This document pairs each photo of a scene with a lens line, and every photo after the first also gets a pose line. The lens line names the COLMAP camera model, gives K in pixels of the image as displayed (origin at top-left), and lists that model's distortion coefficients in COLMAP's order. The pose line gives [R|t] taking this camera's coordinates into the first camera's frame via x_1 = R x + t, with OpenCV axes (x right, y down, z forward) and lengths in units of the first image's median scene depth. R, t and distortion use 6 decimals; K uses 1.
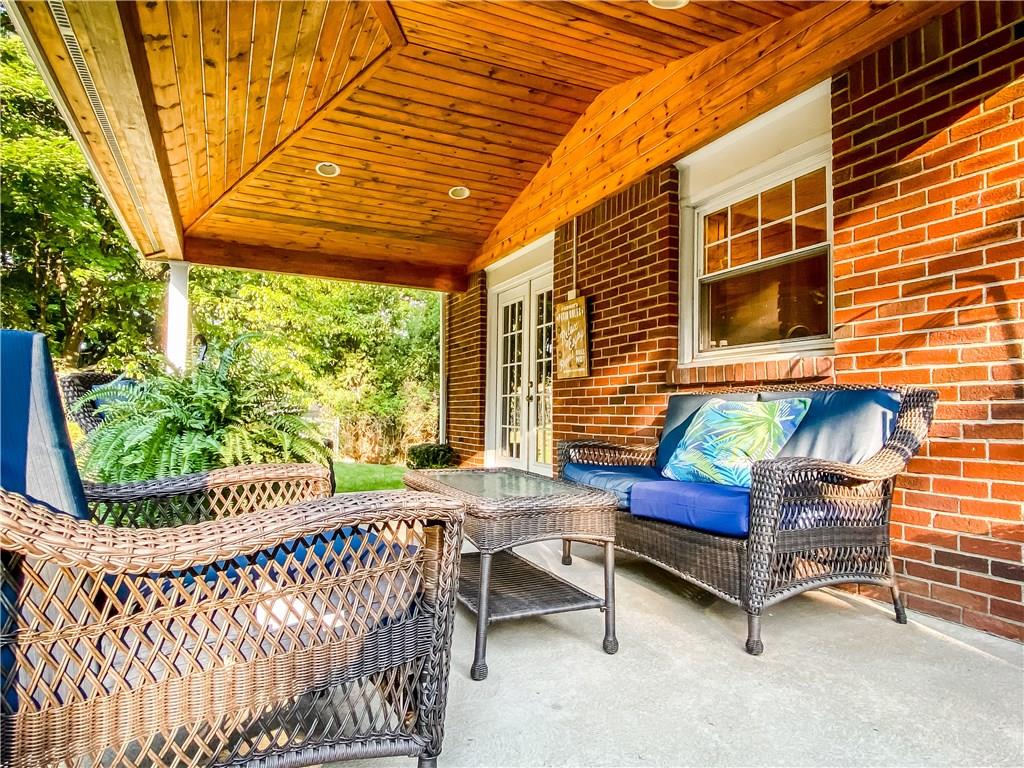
lens RADIAL K [[623.7, 0, 512.0], [0, 623.7, 384.0], [0, 0, 1]] dist [0.002284, 0.000318]
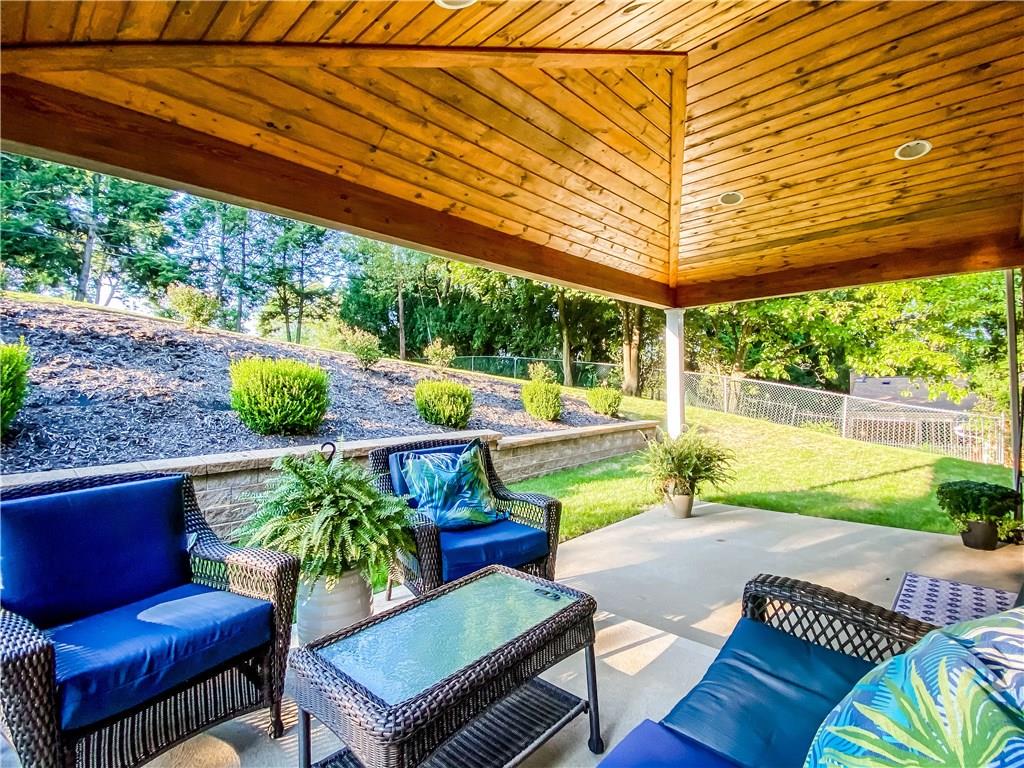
lens RADIAL K [[500.4, 0, 512.0], [0, 500.4, 384.0], [0, 0, 1]] dist [-0.000244, -0.000238]
pose [[0.379296, -0.034366, -0.924637, 0.278119], [0.073248, 0.997289, -0.007019, -0.071651], [0.922371, -0.065066, 0.380785, 0.354704]]
